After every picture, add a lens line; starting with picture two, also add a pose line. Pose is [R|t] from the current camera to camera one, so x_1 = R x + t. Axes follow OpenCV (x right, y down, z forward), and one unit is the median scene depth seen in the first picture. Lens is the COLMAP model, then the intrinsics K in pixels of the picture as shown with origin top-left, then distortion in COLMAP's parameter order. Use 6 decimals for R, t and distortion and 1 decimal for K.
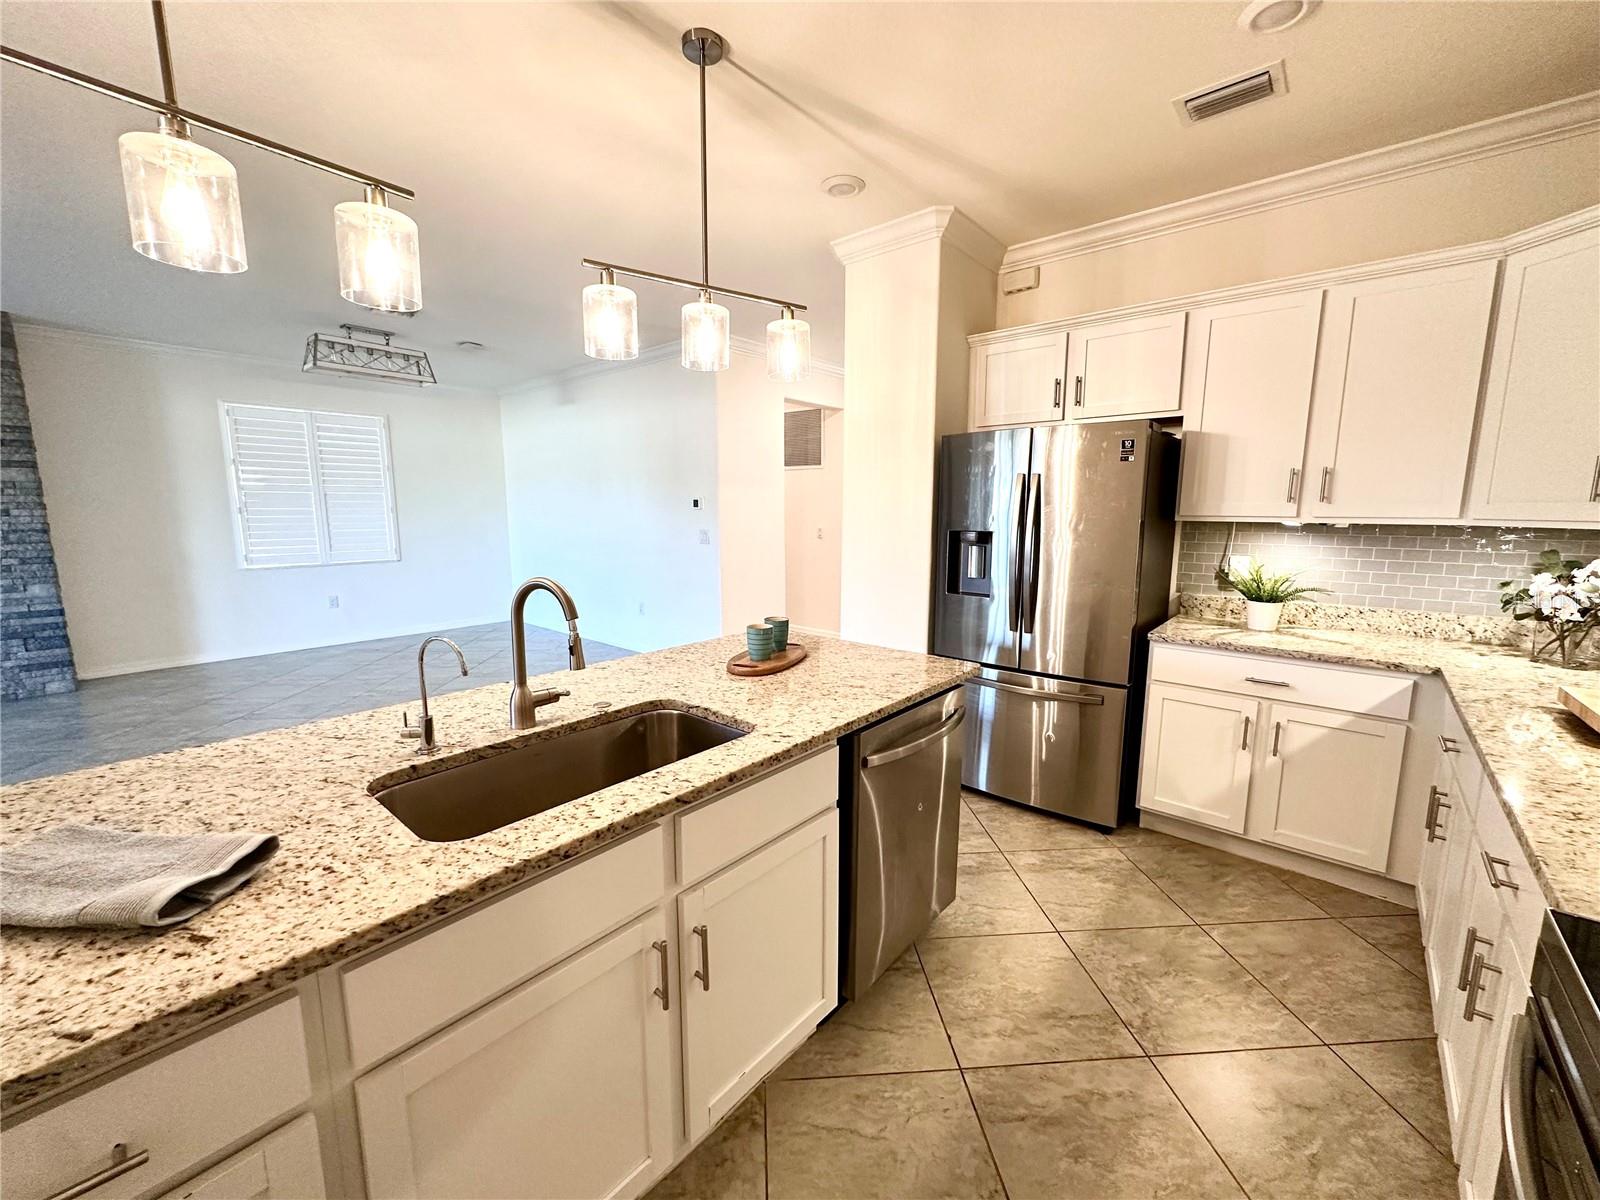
lens RADIAL K [[640.8, 0, 800.0], [0, 640.8, 600.0], [0, 0, 1]] dist [0.000282, -0.000019]
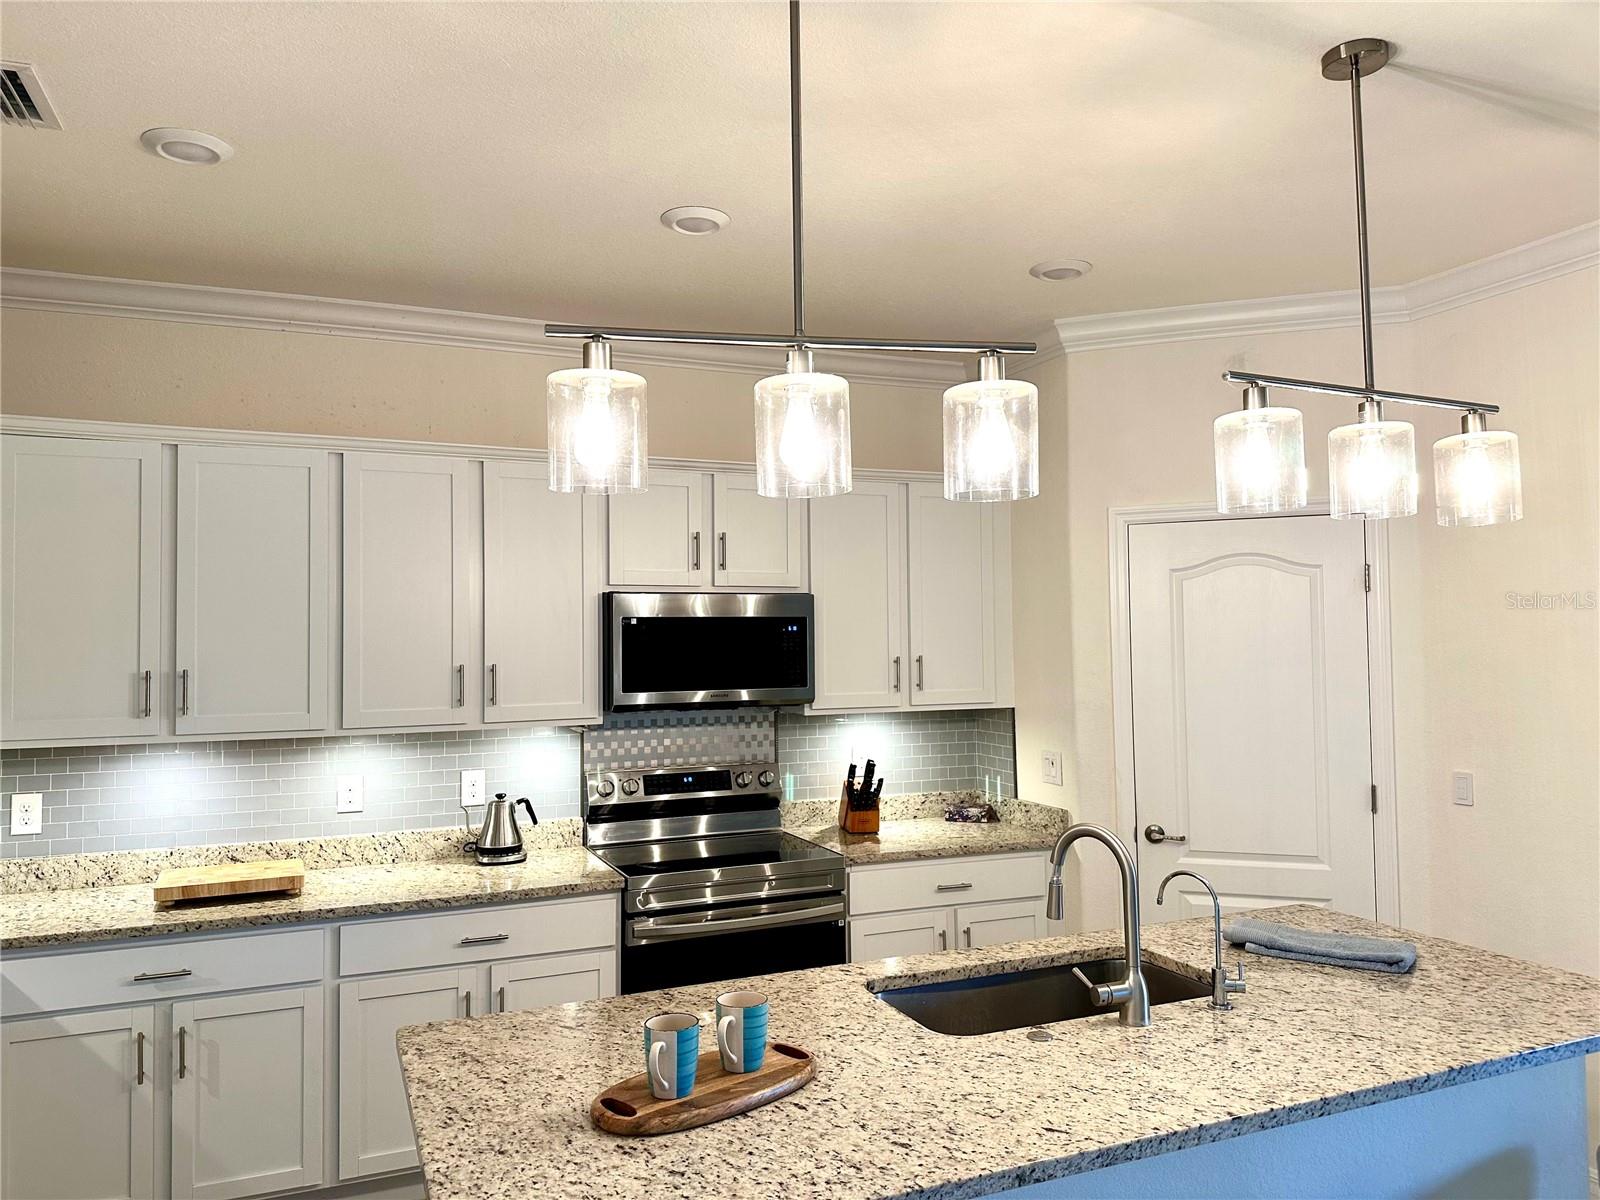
lens RADIAL K [[1115.1, 0, 800.0], [0, 1115.1, 600.0], [0, 0, 1]] dist [0.132107, -0.198978]
pose [[-0.897041, 0.026258, 0.441167, -0.589255], [0.075633, 0.992628, 0.094707, -0.412413], [-0.435428, 0.118322, -0.892414, 2.015150]]
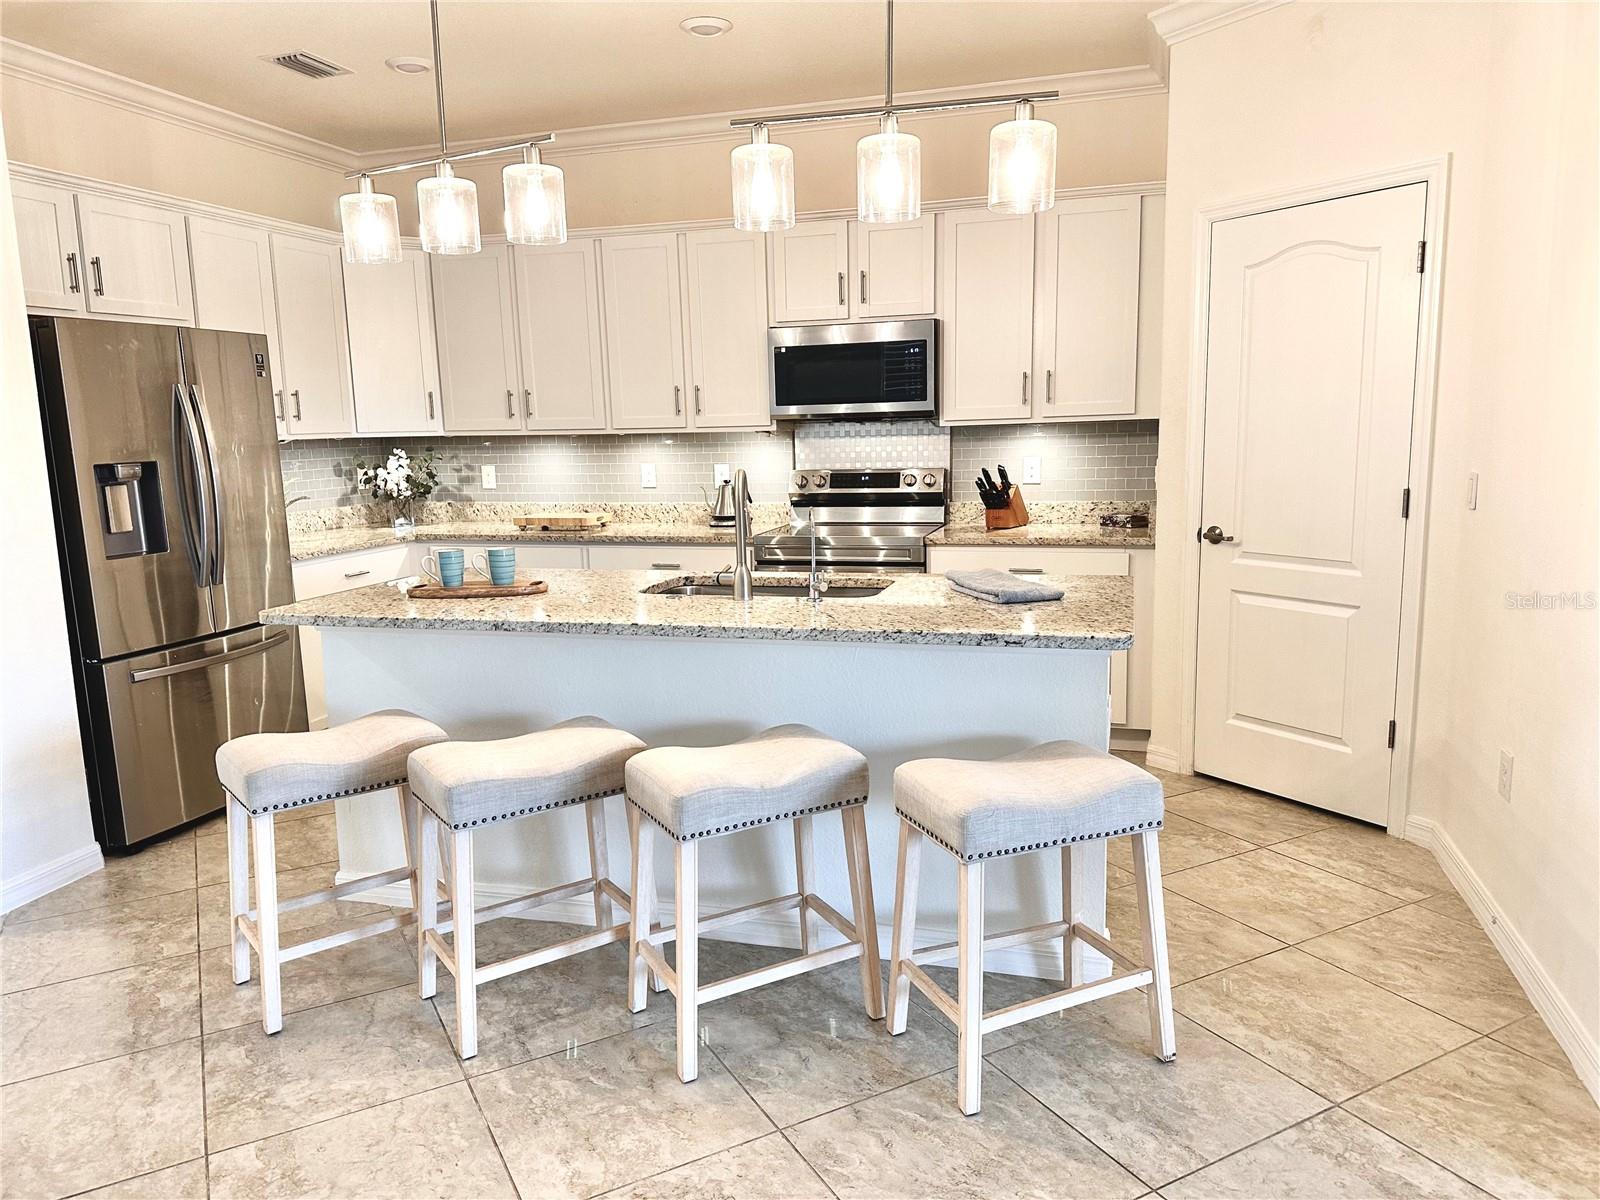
lens RADIAL K [[1115.1, 0, 800.0], [0, 1115.1, 600.0], [0, 0, 1]] dist [0.132107, -0.198978]
pose [[-0.412525, -0.135120, 0.900869, -1.970687], [0.158089, 0.963313, 0.216878, -0.196295], [-0.897123, 0.231886, -0.376030, 1.424338]]
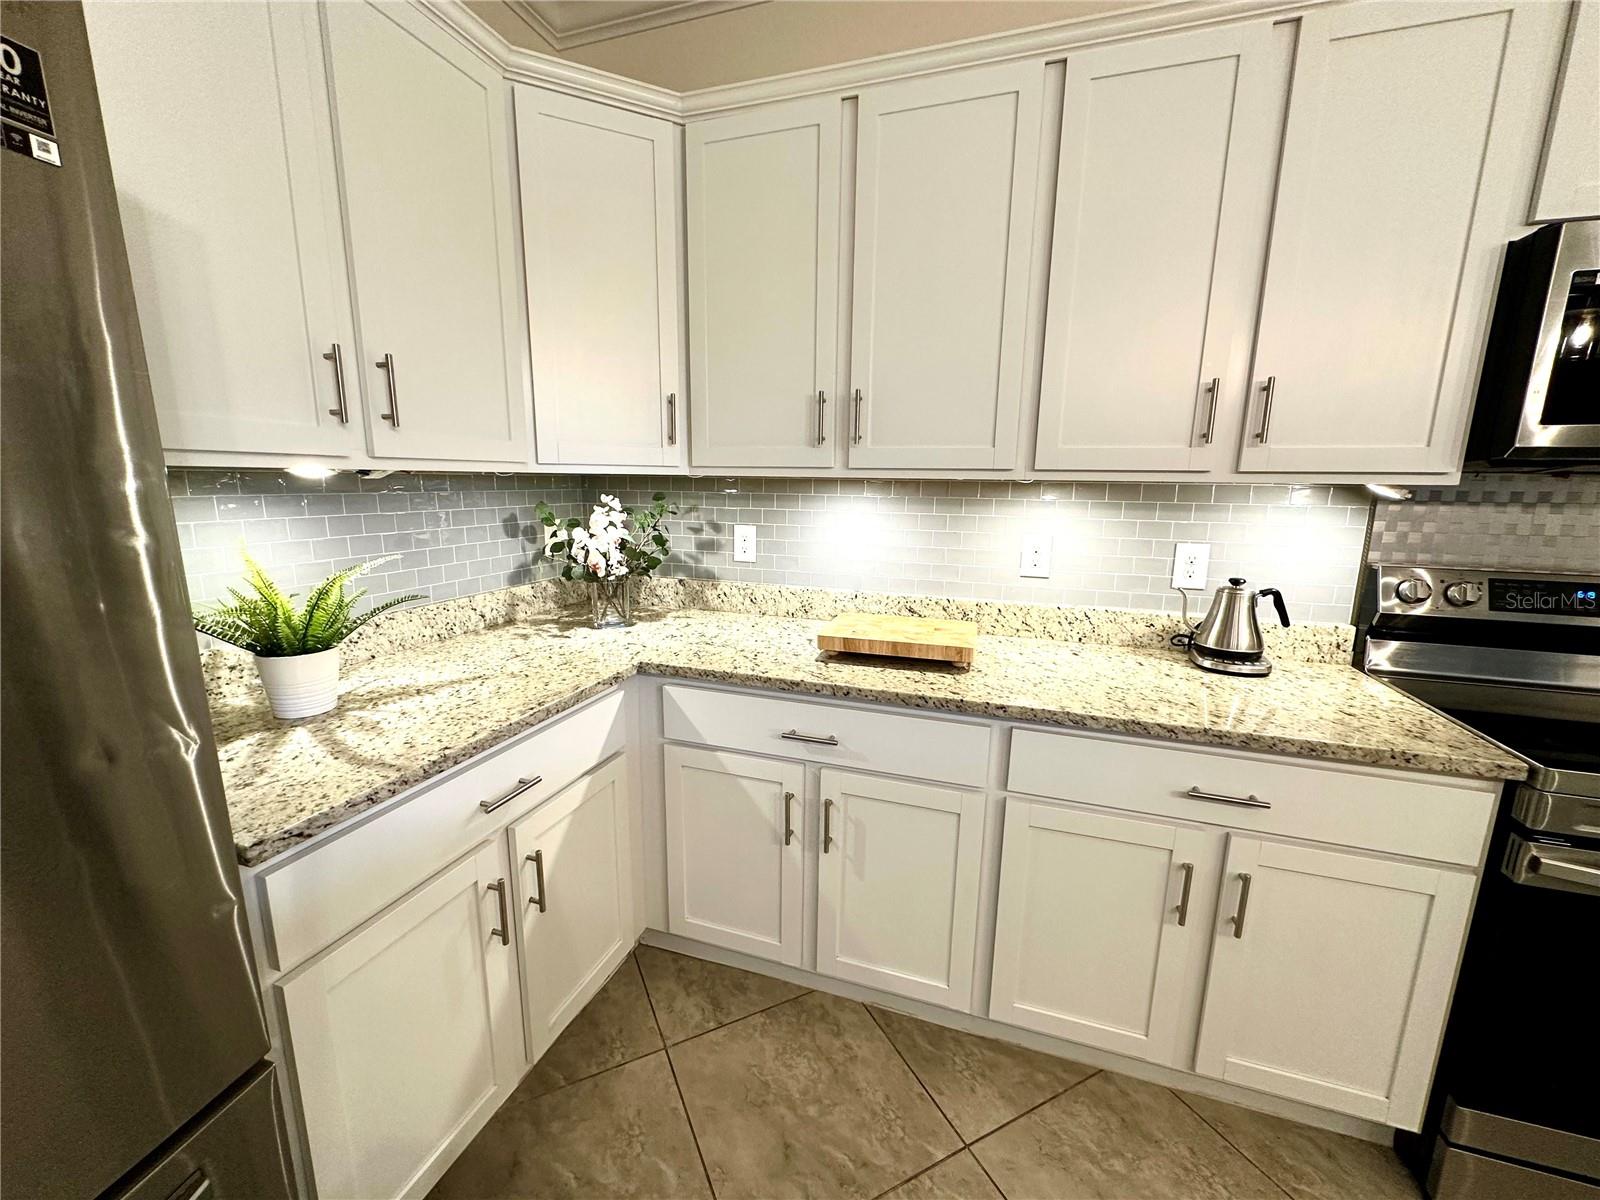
lens RADIAL K [[640.8, 0, 800.0], [0, 640.8, 600.0], [0, 0, 1]] dist [0.000282, -0.000019]
pose [[-0.376697, -0.179099, 0.908858, 0.299118], [0.122927, 0.962790, 0.240676, -0.143594], [-0.918144, 0.202385, -0.340664, 1.249696]]
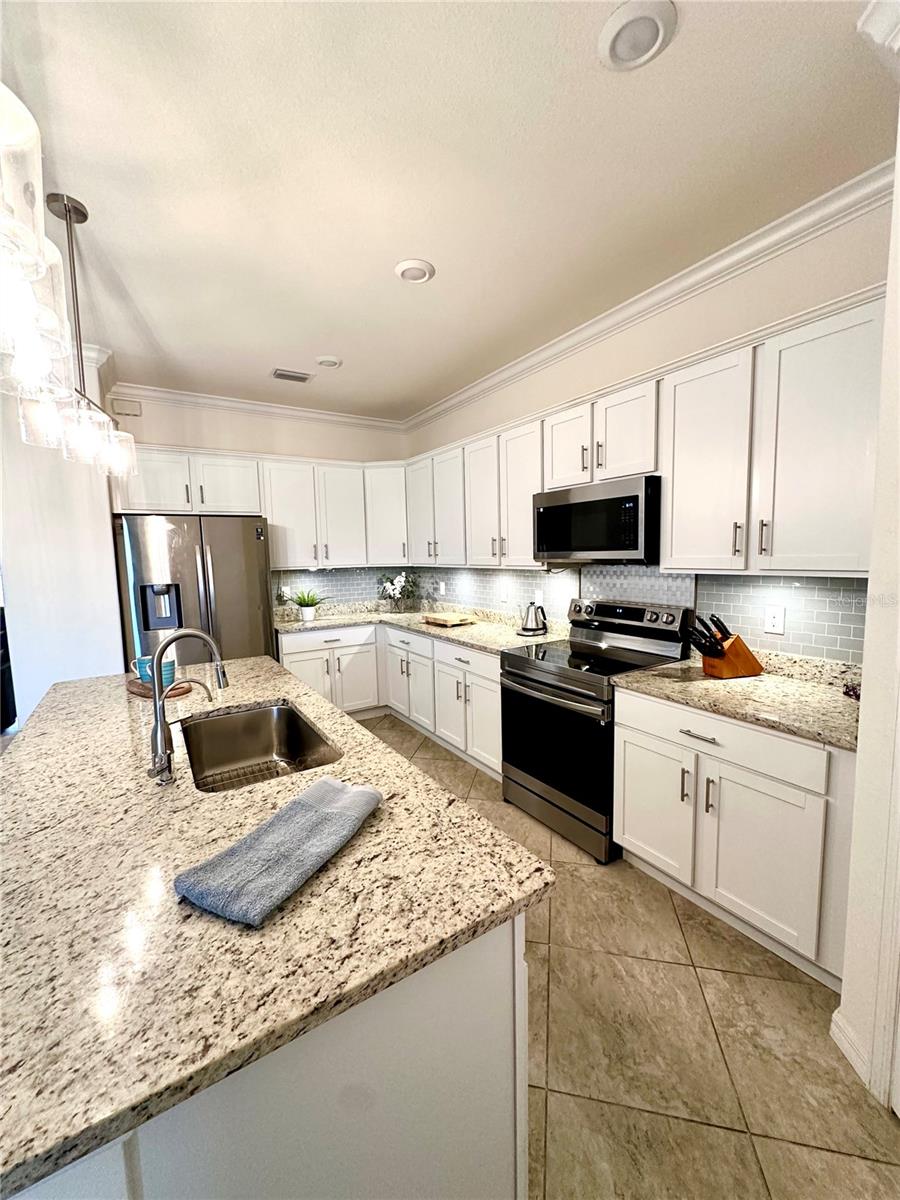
lens RADIAL K [[478.7, 0, 448.9], [0, 478.7, 601.7], [0, 0, 1]] dist [0.000124, 0.000561]
pose [[0.289648, -0.106786, 0.951158, -0.950999], [0.164256, 0.984560, 0.060516, -0.049773], [-0.942934, 0.138705, 0.302716, 0.134798]]
